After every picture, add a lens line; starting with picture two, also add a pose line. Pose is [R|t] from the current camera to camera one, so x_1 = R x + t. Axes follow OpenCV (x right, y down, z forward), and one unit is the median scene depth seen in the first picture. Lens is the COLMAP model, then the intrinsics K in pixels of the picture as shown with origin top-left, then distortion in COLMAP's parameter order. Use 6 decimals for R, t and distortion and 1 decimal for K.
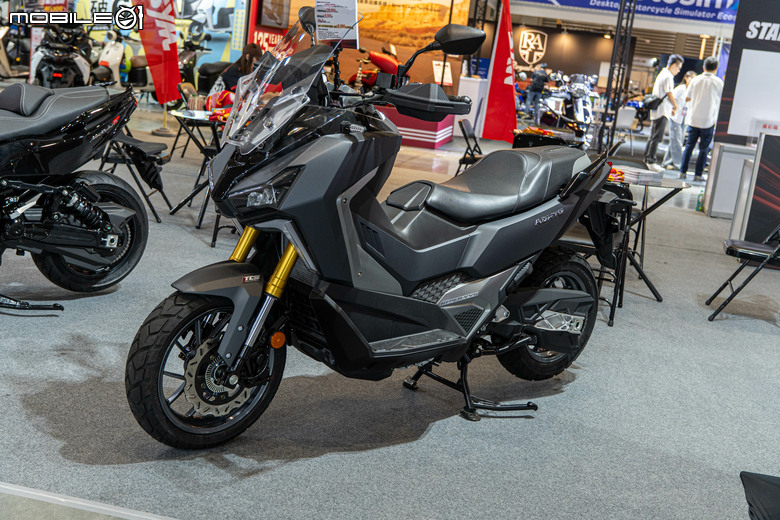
lens RADIAL K [[963.5, 0, 389.9], [0, 963.5, 259.7], [0, 0, 1]] dist [-0.003267, 0.000000]
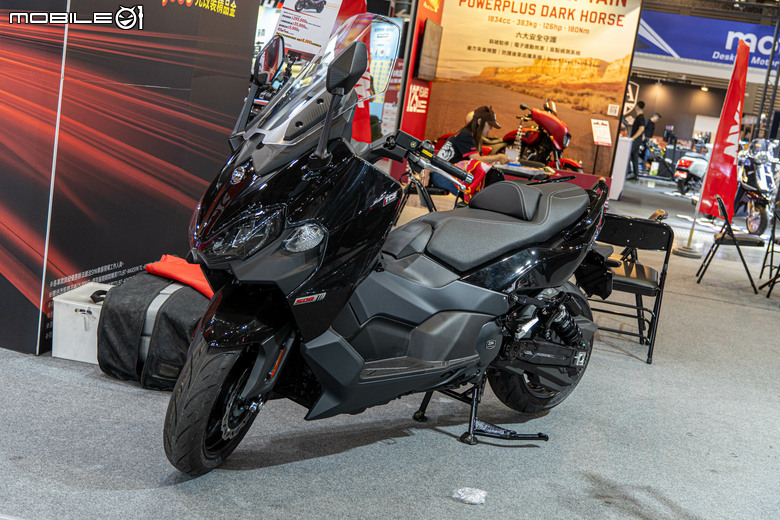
lens RADIAL K [[1014.2, 0, 390.1], [0, 1014.2, 261.0], [0, 0, 1]] dist [-0.010653, 0.000000]
pose [[0.999322, 0.027559, -0.024419, -0.124944], [-0.028690, 0.998472, -0.047239, -0.016872], [0.023080, 0.047907, 0.998585, 0.018863]]
